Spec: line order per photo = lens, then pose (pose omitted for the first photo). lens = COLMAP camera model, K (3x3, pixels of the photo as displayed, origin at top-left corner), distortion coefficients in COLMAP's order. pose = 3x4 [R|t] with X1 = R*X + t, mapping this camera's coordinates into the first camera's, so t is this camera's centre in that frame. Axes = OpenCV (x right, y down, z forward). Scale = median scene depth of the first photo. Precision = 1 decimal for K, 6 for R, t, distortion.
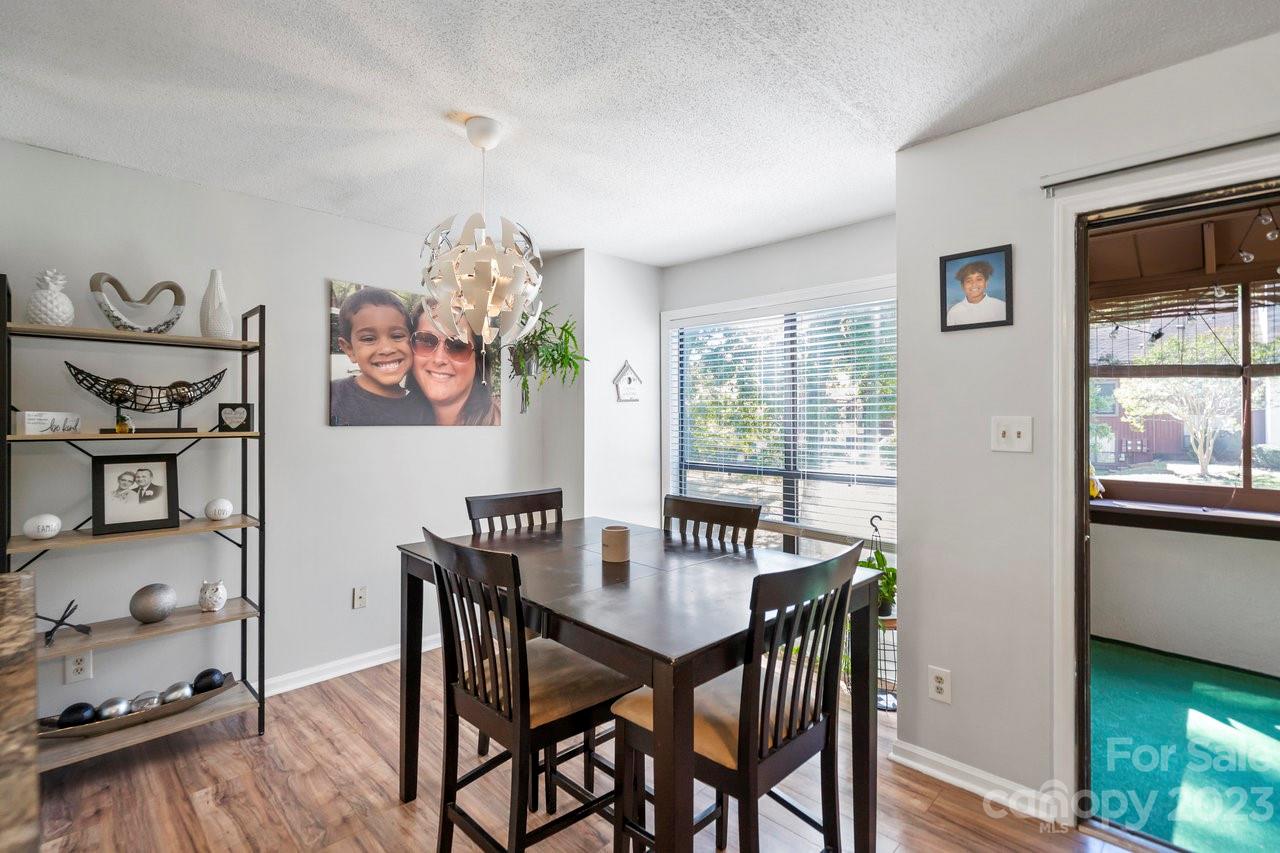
lens RADIAL K [[594.8, 0, 638.0], [0, 594.8, 420.0], [0, 0, 1]] dist [-0.000958, 0.000171]
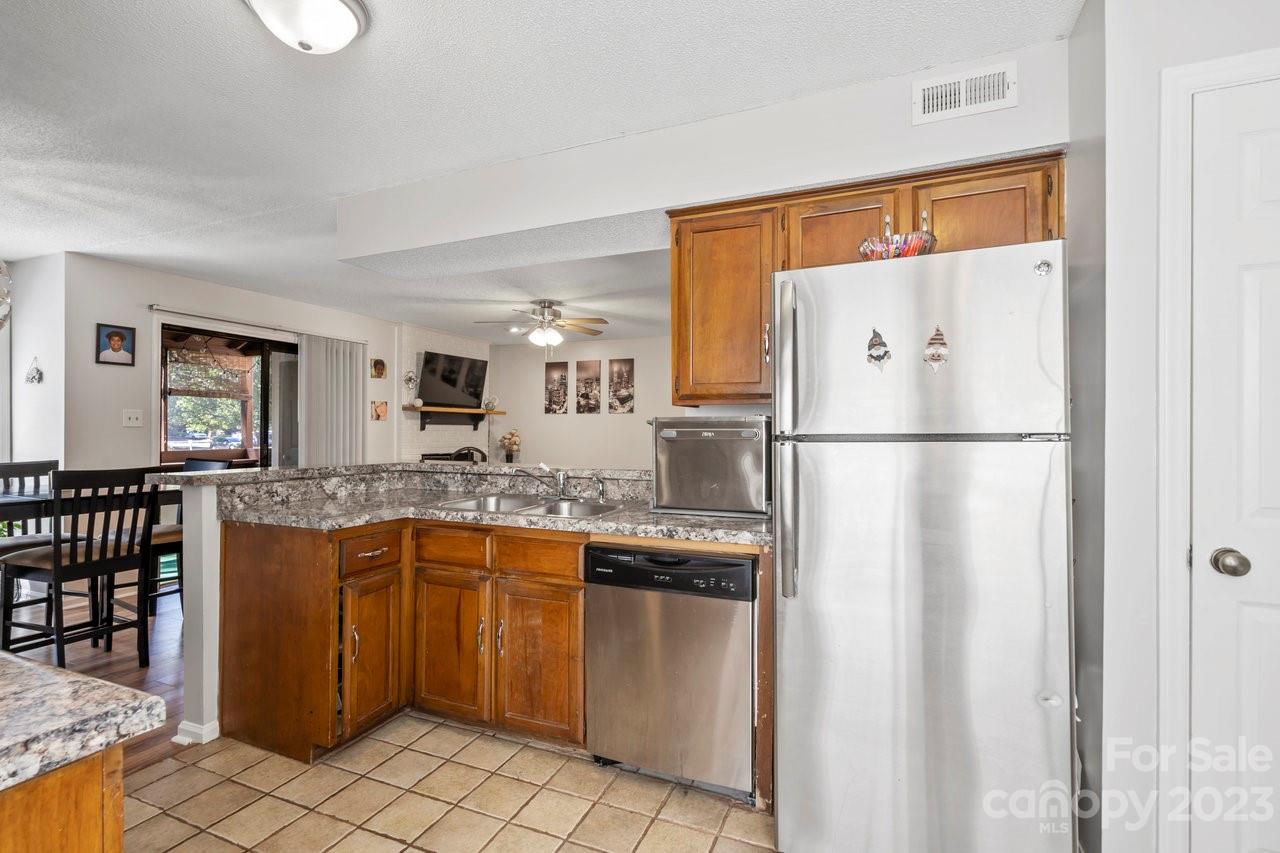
lens RADIAL K [[601.1, 0, 637.1], [0, 601.1, 422.1], [0, 0, 1]] dist [-0.002989, 0.000902]
pose [[-0.367387, 0.009052, 0.930024, -1.714163], [-0.001653, 0.999945, -0.010385, 0.048015], [-0.930067, -0.005353, -0.367352, 0.108653]]
